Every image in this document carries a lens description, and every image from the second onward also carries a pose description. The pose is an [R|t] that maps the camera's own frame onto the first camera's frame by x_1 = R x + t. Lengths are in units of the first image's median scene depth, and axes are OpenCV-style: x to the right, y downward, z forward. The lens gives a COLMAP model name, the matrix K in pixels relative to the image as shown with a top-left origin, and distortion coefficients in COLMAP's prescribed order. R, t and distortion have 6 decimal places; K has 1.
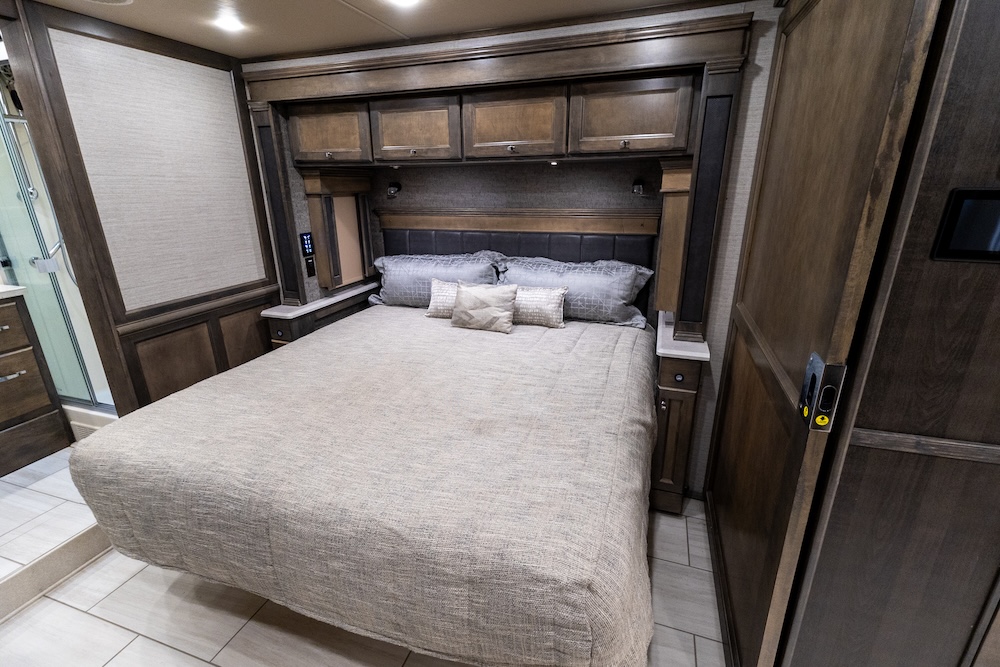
lens RADIAL K [[458.9, 0, 494.9], [0, 458.9, 332.0], [0, 0, 1]] dist [0.026997, -0.006909]
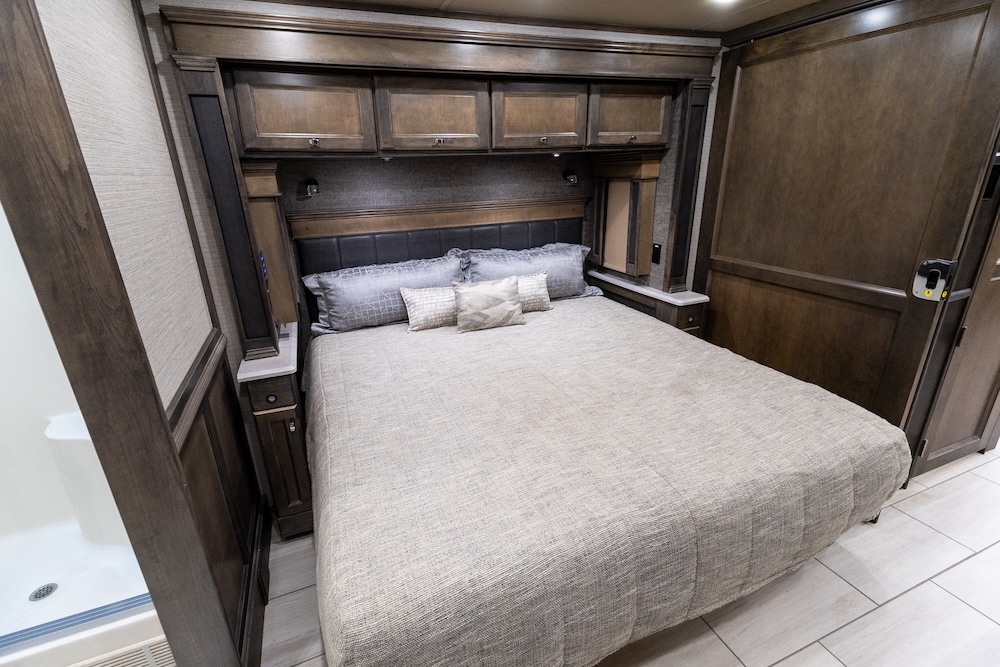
lens RADIAL K [[458.9, 0, 494.9], [0, 458.9, 332.0], [0, 0, 1]] dist [0.026997, -0.006909]
pose [[0.747686, -0.231120, 0.622535, -0.685006], [0.228249, 0.969805, 0.085911, -0.085314], [-0.623593, 0.077858, 0.777862, 0.266210]]
